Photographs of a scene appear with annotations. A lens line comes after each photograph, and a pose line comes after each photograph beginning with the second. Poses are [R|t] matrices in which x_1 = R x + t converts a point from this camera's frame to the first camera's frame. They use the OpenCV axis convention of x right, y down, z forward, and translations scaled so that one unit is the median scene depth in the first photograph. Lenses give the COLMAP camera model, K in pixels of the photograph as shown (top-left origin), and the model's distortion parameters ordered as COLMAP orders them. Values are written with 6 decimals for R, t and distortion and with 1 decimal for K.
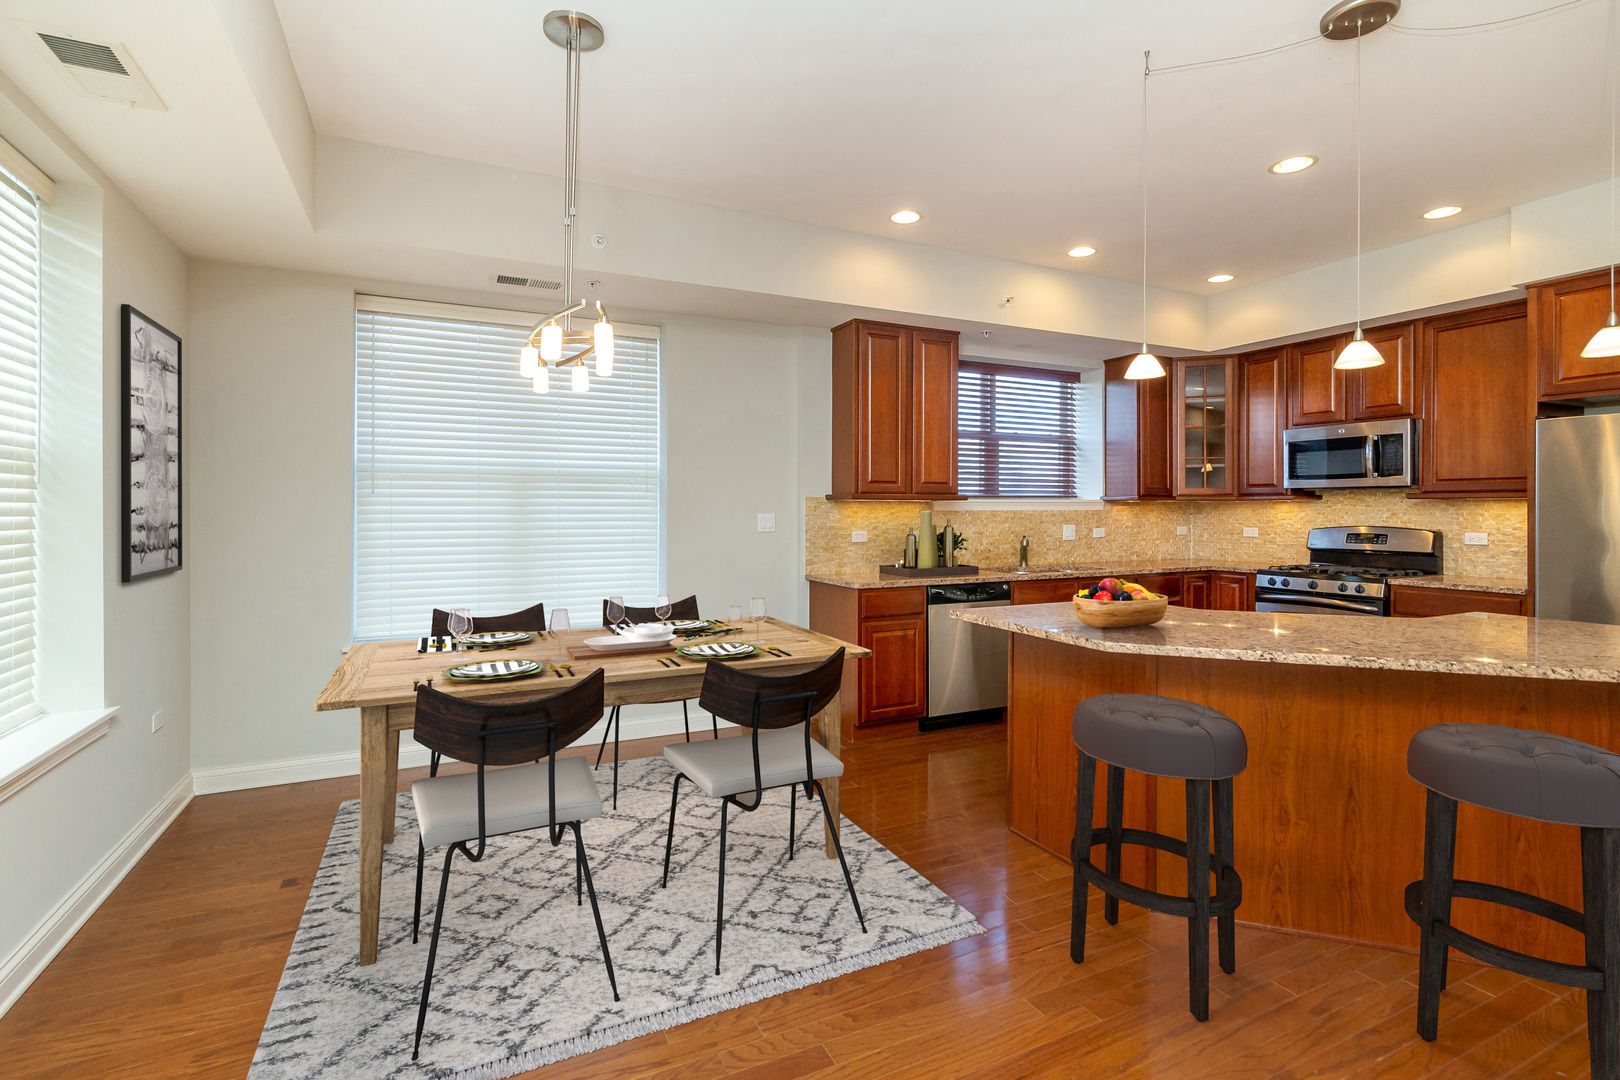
lens RADIAL K [[770.3, 0, 806.8], [0, 770.3, 532.0], [0, 0, 1]] dist [0.000465, 0.000249]
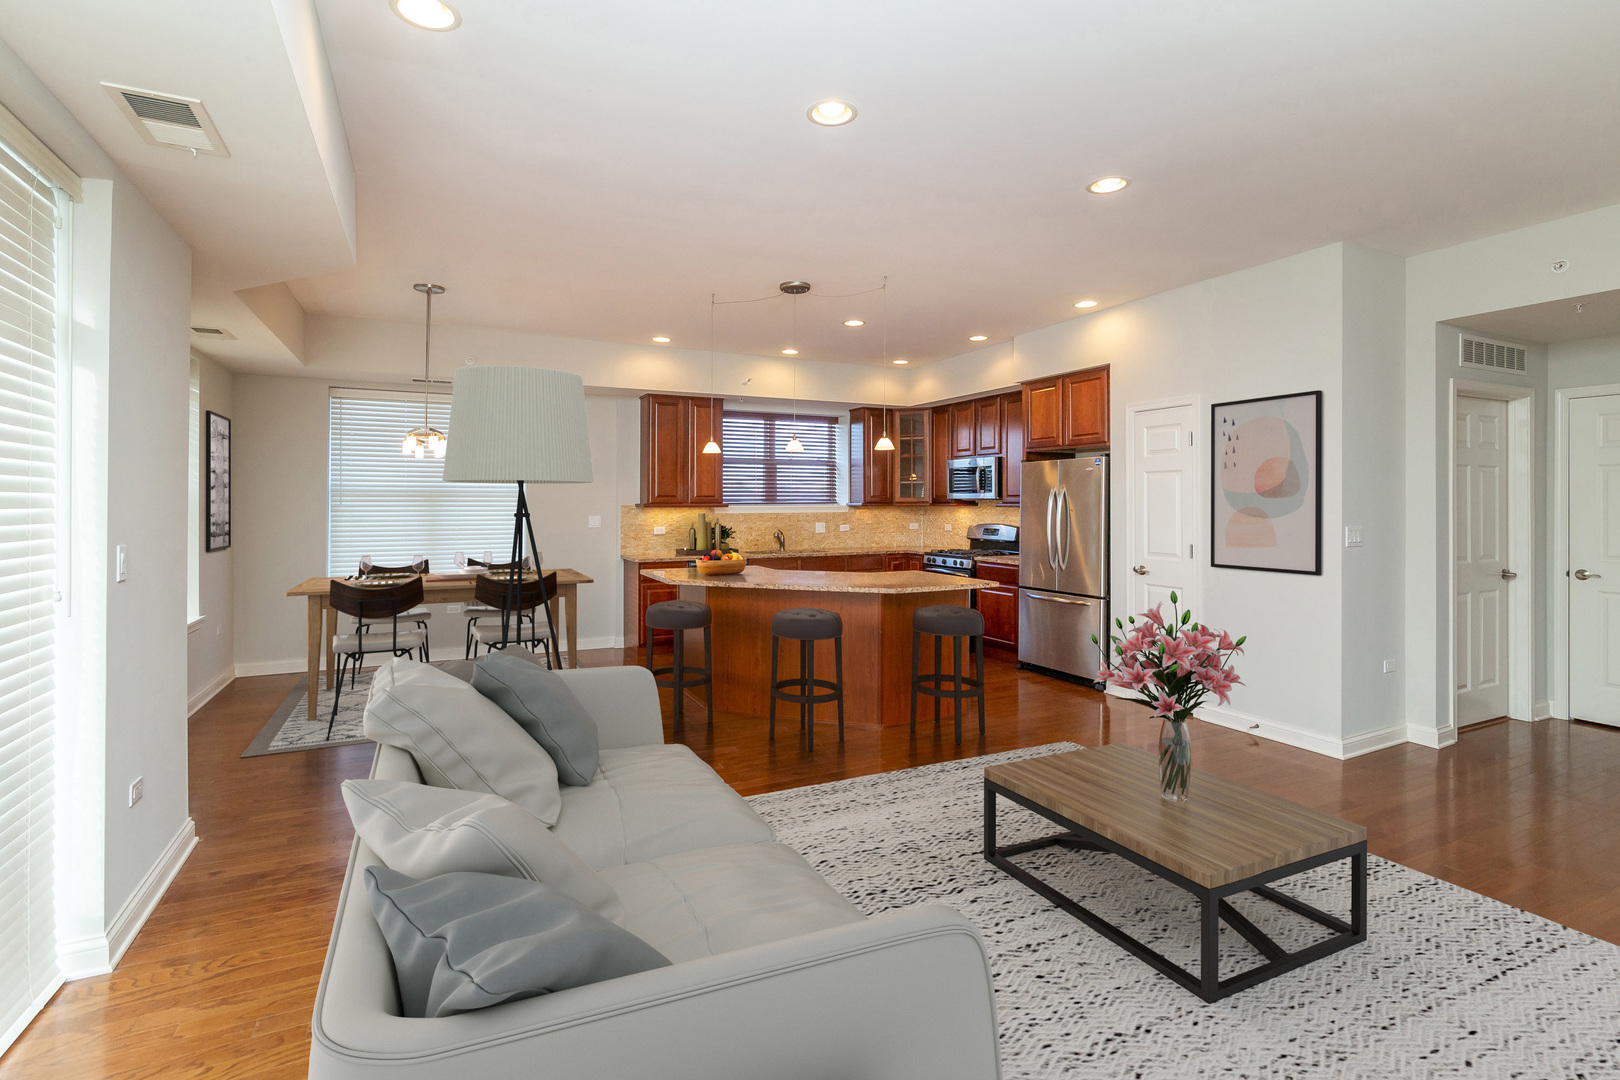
lens RADIAL K [[770.3, 0, 812.9], [0, 770.3, 525.3], [0, 0, 1]] dist [0.000465, 0.000249]
pose [[0.999970, 0.001250, 0.007699, 0.379433], [-0.001224, 0.999993, -0.003416, 0.001375], [-0.007703, 0.003406, 0.999965, -0.575771]]
